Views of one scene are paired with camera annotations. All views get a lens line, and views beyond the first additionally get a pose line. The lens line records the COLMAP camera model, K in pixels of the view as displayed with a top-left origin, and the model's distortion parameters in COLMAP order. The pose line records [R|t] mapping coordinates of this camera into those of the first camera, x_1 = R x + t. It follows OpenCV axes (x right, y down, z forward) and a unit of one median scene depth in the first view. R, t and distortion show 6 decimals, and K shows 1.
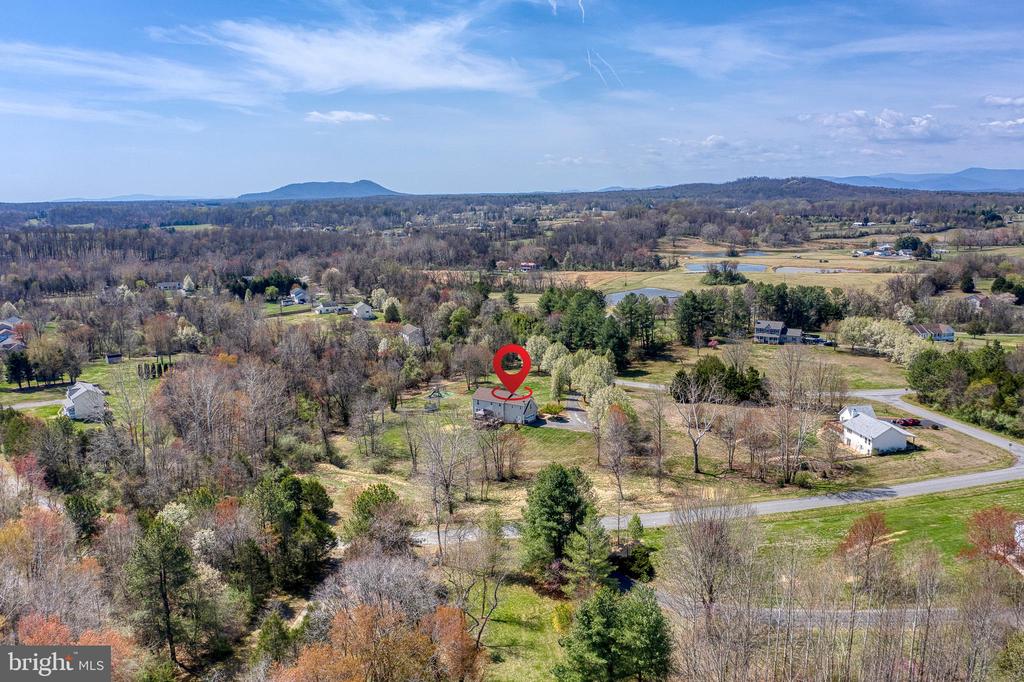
lens RADIAL K [[792.0, 0, 505.6], [0, 792.0, 344.5], [0, 0, 1]] dist [-0.076154, 0.004716]
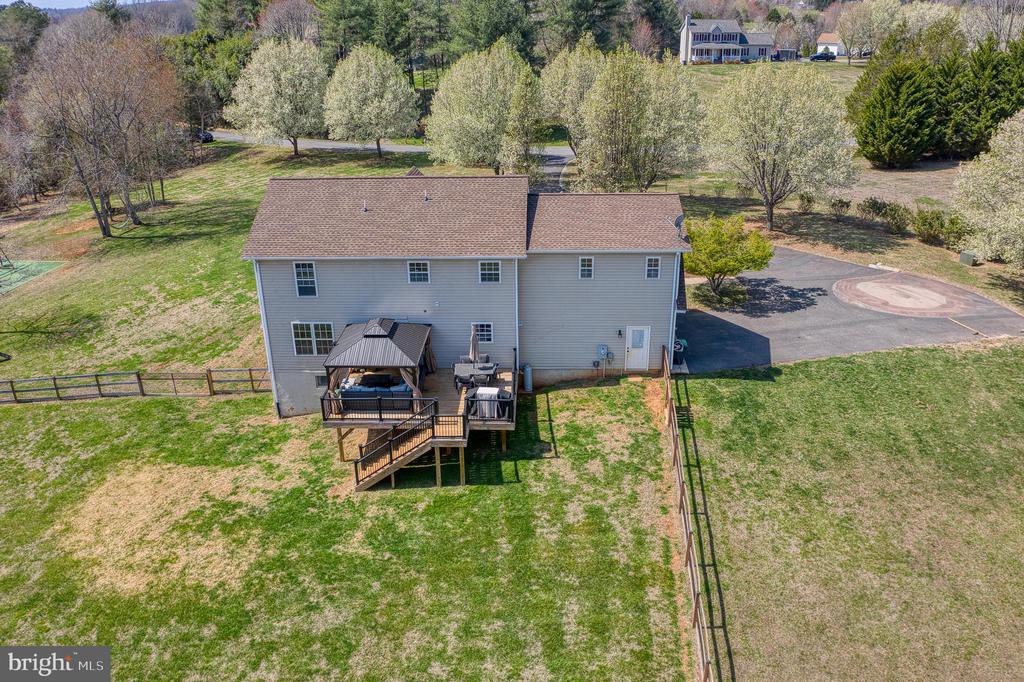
lens RADIAL K [[792.0, 0, 514.1], [0, 792.0, 340.7], [0, 0, 1]] dist [-0.076154, 0.004716]
pose [[0.847126, -0.210391, 0.487969, -0.029923], [0.106122, 0.966766, 0.232597, 0.021827], [-0.520688, -0.145255, 0.841299, 0.343607]]
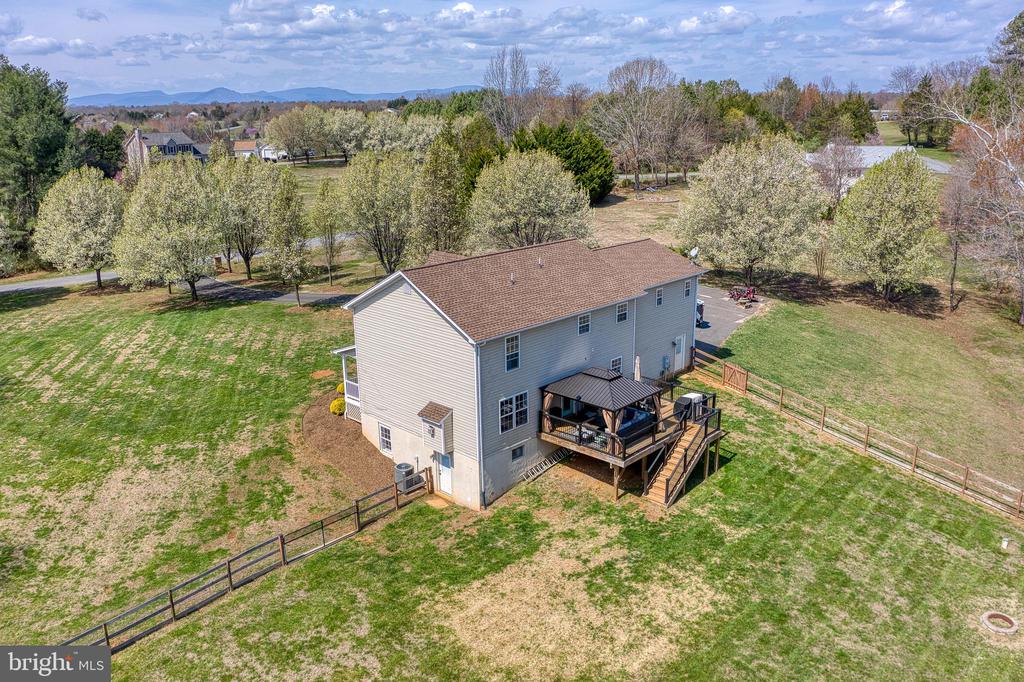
lens RADIAL K [[792.0, 0, 506.1], [0, 792.0, 342.3], [0, 0, 1]] dist [-0.076154, 0.004716]
pose [[0.177831, -0.267252, 0.947076, -0.069117], [0.200769, 0.952026, 0.230951, 0.014889], [-0.963363, 0.149073, 0.222956, 0.387429]]
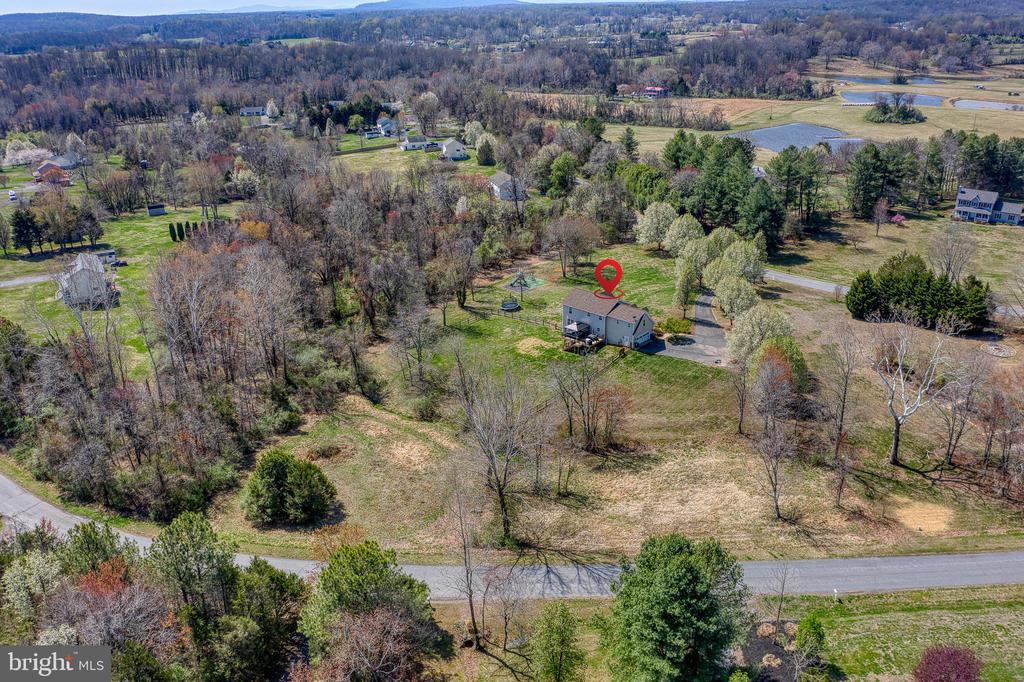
lens RADIAL K [[792.0, 0, 507.1], [0, 792.0, 341.8], [0, 0, 1]] dist [-0.076154, 0.004716]
pose [[0.988858, 0.053324, -0.138980, 0.003804], [-0.021501, 0.975011, 0.221113, -0.022617], [0.147298, -0.215662, 0.965294, 0.117171]]
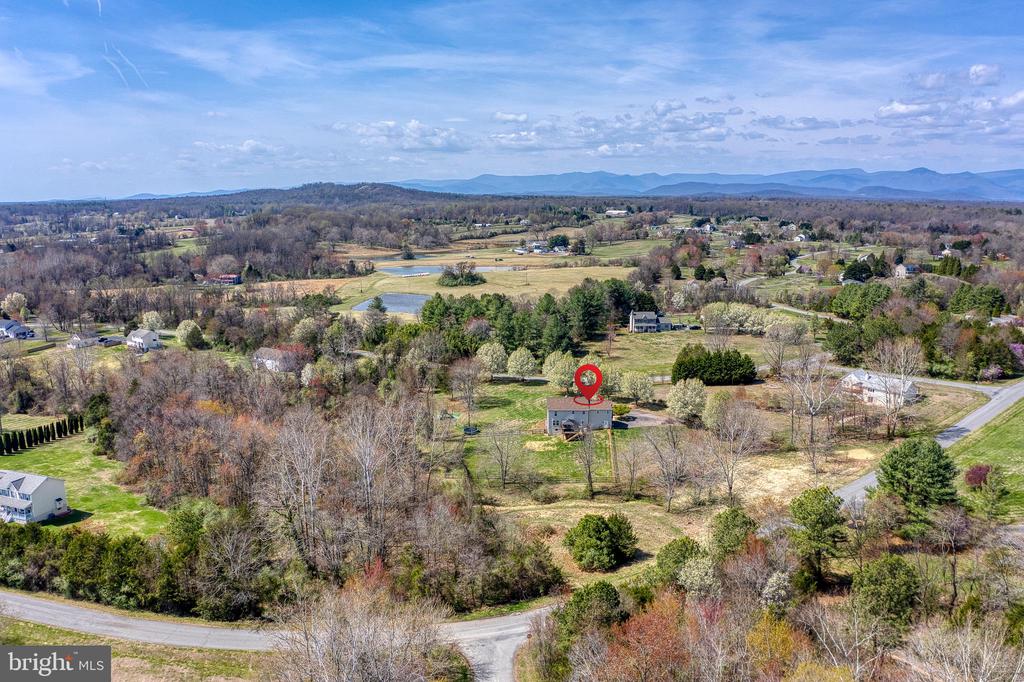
lens RADIAL K [[792.0, 0, 503.8], [0, 792.0, 338.3], [0, 0, 1]] dist [-0.076154, 0.004716]
pose [[0.845217, -0.086487, 0.527379, -0.233345], [0.094582, 0.995449, 0.011664, -0.013560], [-0.525987, 0.040022, 0.849550, 0.087718]]
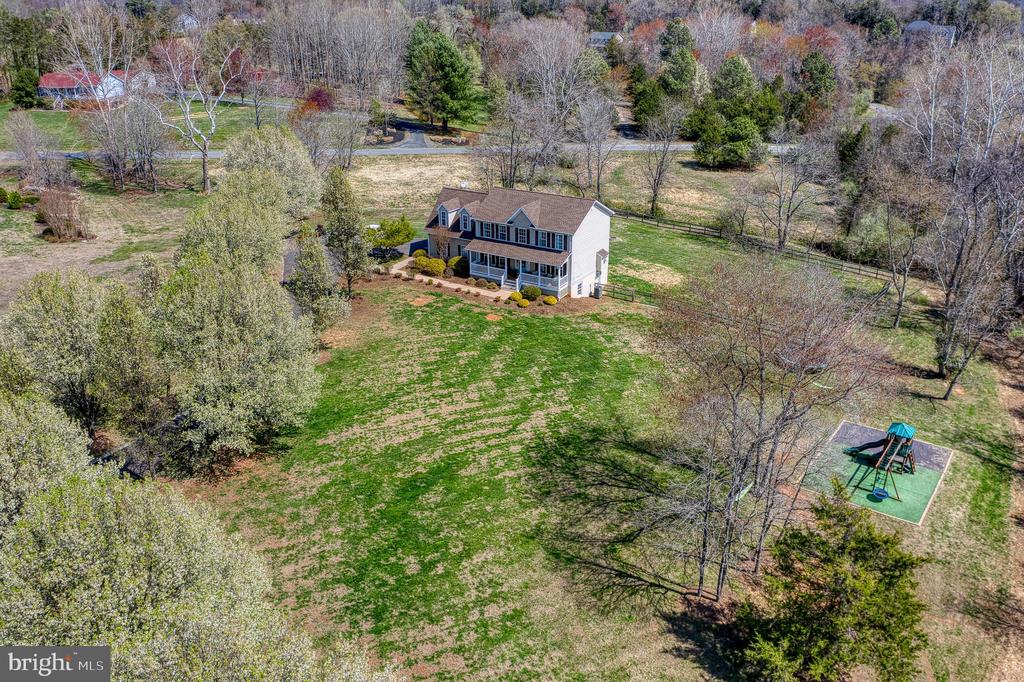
lens RADIAL K [[792.0, 0, 514.1], [0, 792.0, 341.7], [0, 0, 1]] dist [-0.076154, 0.004716]
pose [[-0.997987, 0.038383, -0.050488, 0.008164], [0.002725, 0.821284, 0.570513, -0.034907], [0.063362, 0.569227, -0.819735, 0.529827]]
